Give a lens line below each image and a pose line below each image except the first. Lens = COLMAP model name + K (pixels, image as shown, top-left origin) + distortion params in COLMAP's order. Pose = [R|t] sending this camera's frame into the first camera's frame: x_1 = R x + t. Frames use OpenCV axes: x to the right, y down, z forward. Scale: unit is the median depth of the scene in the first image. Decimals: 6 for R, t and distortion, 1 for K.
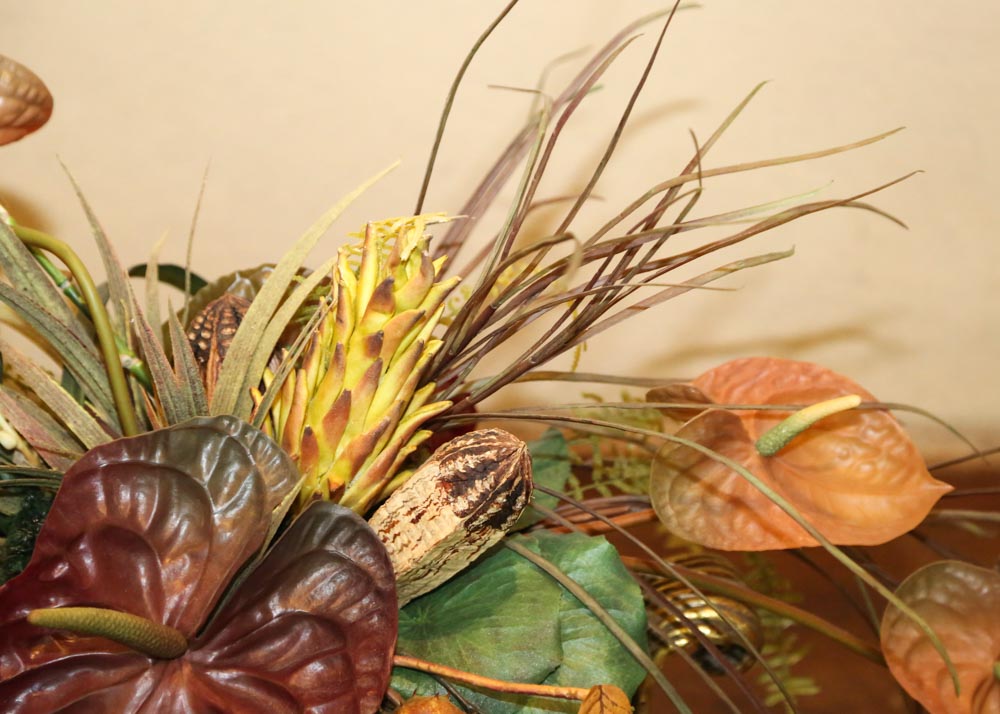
lens RADIAL K [[3182.7, 0, 526.6], [0, 3182.7, 344.9], [0, 0, 1]] dist [0.508649, 0.000000]
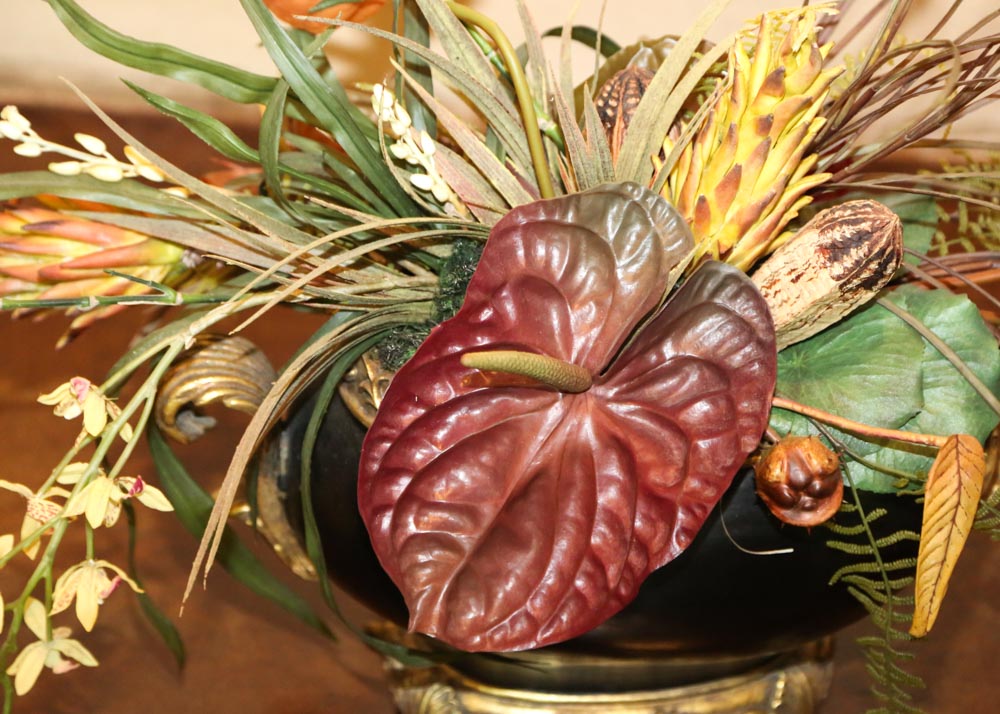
lens RADIAL K [[3182.7, 0, 518.0], [0, 3182.7, 350.2], [0, 0, 1]] dist [0.508649, 0.000000]
pose [[0.993148, 0.039930, -0.109827, -0.007159], [-0.025294, 0.990985, 0.131562, -0.066137], [0.114090, -0.127883, 0.985205, -0.122100]]
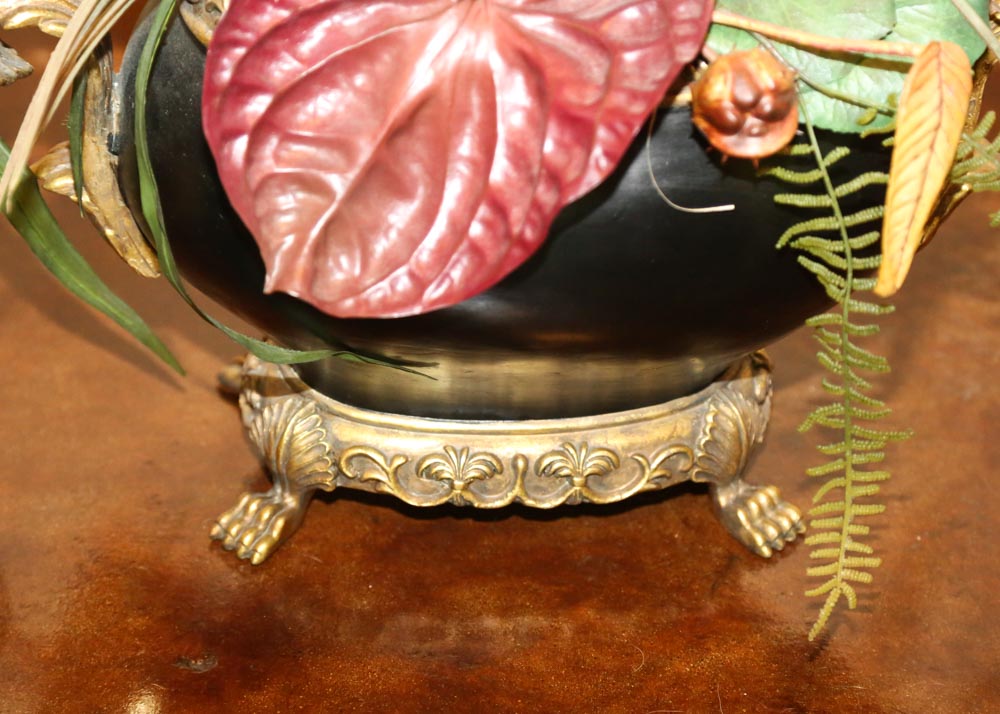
lens RADIAL K [[3182.7, 0, 518.3], [0, 3182.7, 377.5], [0, 0, 1]] dist [0.508649, 0.000000]
pose [[0.996042, 0.047571, -0.075082, -0.022606], [-0.039608, 0.993767, 0.104200, 0.108381], [0.079571, -0.100814, 0.991718, 0.062732]]
